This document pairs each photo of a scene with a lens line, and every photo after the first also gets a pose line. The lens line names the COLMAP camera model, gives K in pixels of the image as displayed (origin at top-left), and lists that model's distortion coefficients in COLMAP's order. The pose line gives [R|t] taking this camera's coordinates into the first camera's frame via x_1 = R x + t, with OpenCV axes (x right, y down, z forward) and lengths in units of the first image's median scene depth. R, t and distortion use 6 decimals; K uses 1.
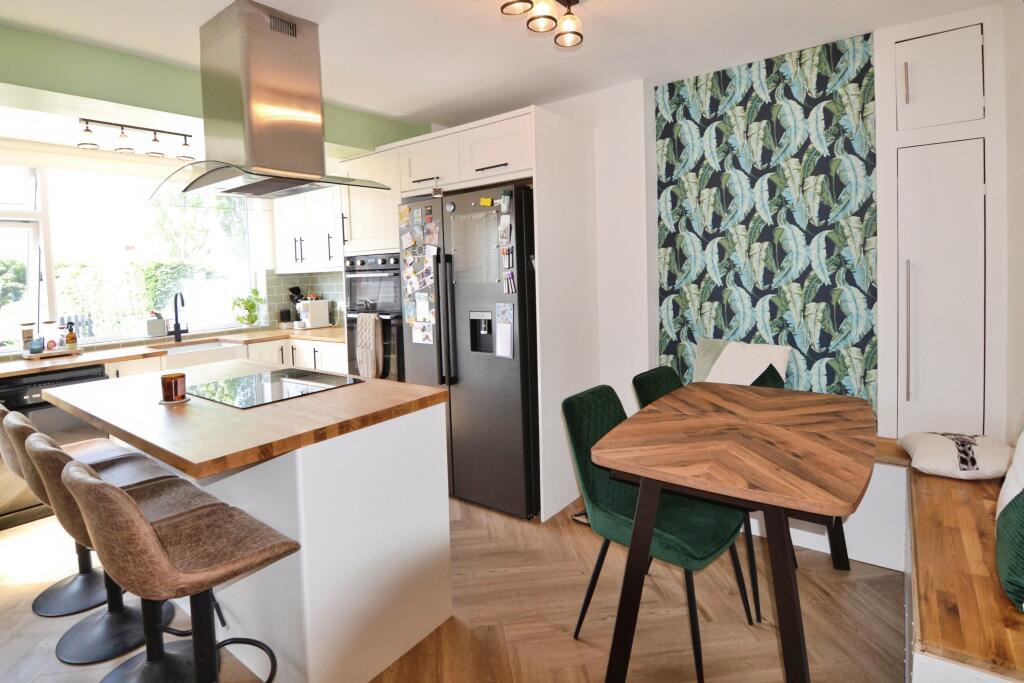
lens RADIAL K [[518.8, 0, 497.8], [0, 518.8, 285.3], [0, 0, 1]] dist [0.003706, 0.000279]
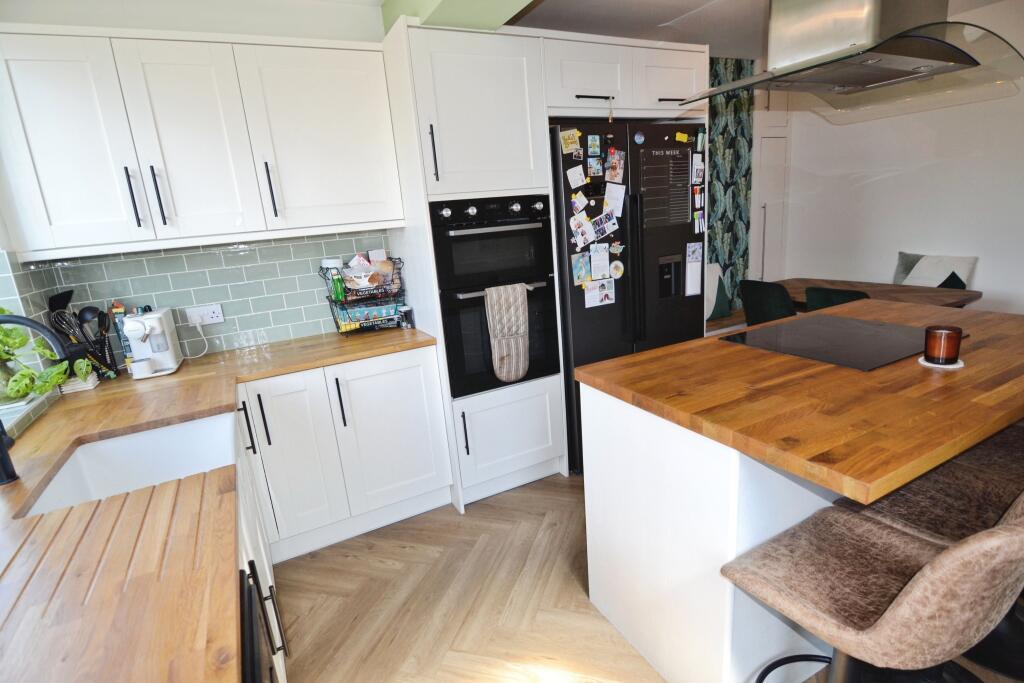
lens RADIAL K [[518.8, 0, 511.0], [0, 518.8, 344.9], [0, 0, 1]] dist [0.003706, 0.000279]
pose [[0.422628, -0.214477, 0.880560, -0.983670], [0.096126, 0.976722, 0.191763, -0.000033], [-0.901191, 0.003600, 0.433407, 0.786836]]
